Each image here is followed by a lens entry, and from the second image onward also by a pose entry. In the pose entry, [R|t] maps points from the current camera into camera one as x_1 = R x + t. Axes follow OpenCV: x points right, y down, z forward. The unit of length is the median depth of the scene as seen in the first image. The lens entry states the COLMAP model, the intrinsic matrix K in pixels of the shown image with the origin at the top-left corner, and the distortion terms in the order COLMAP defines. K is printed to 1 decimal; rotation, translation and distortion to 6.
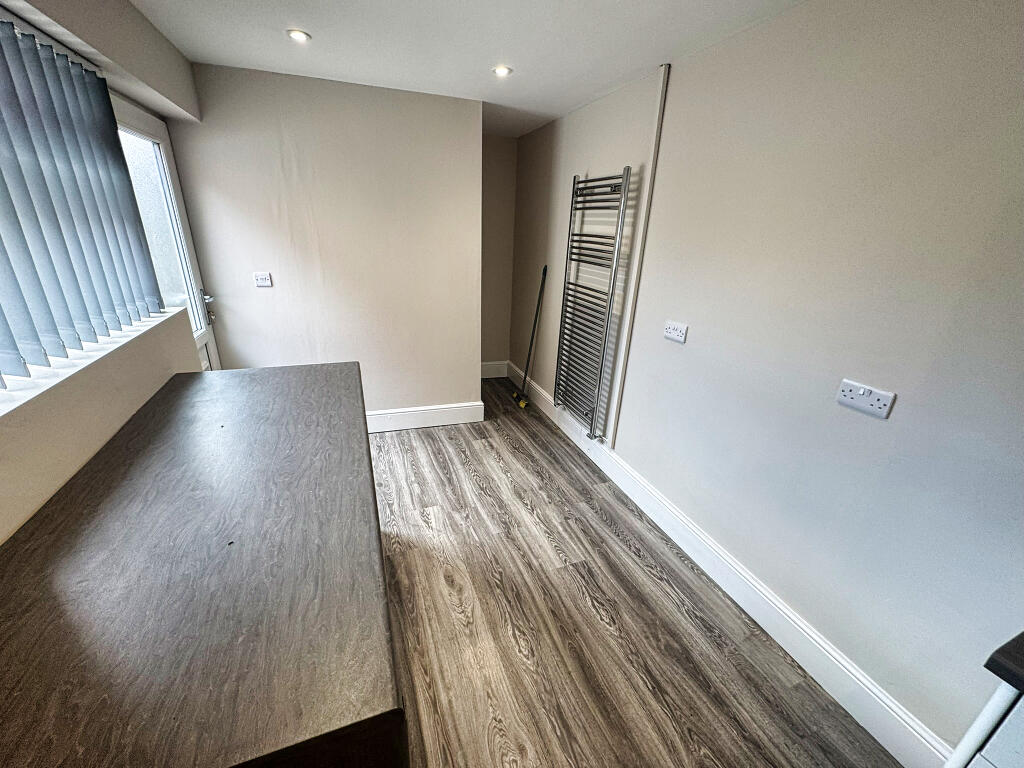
lens RADIAL K [[407.1, 0, 511.4], [0, 407.1, 382.6], [0, 0, 1]] dist [-0.002064, 0.000237]
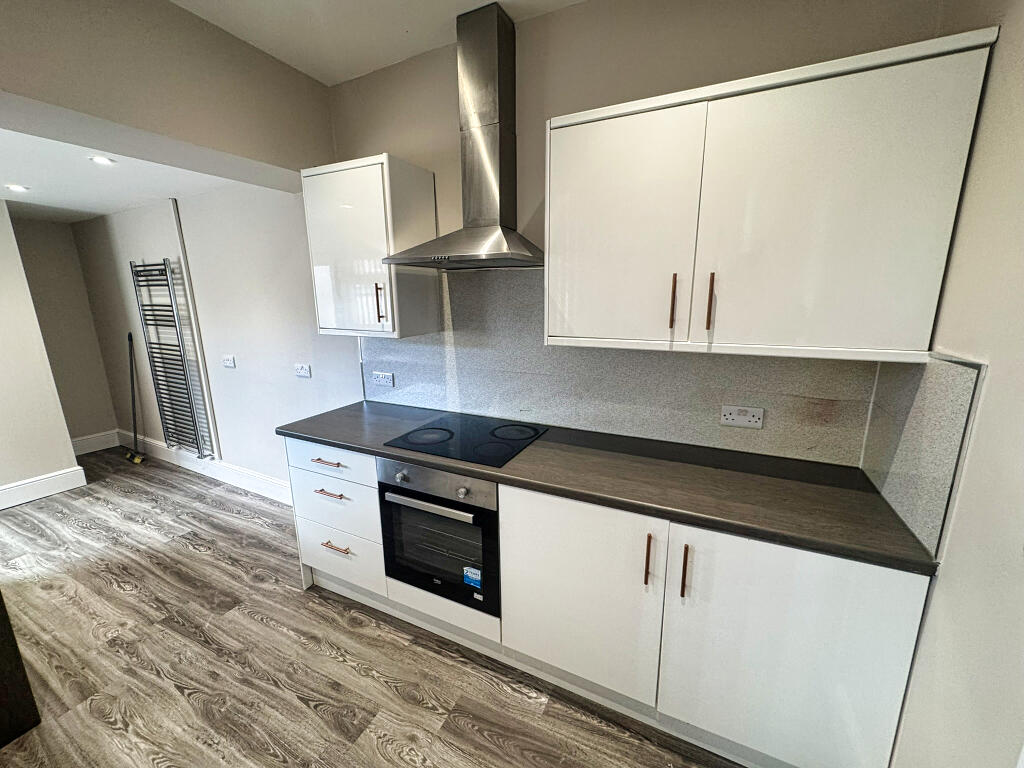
lens RADIAL K [[407.1, 0, 509.5], [0, 407.1, 383.0], [0, 0, 1]] dist [-0.002064, 0.000237]
pose [[0.742698, -0.193692, 0.641001, 0.162831], [0.280284, 0.959283, -0.034884, 0.256544], [-0.608145, 0.205570, 0.766747, -0.679084]]
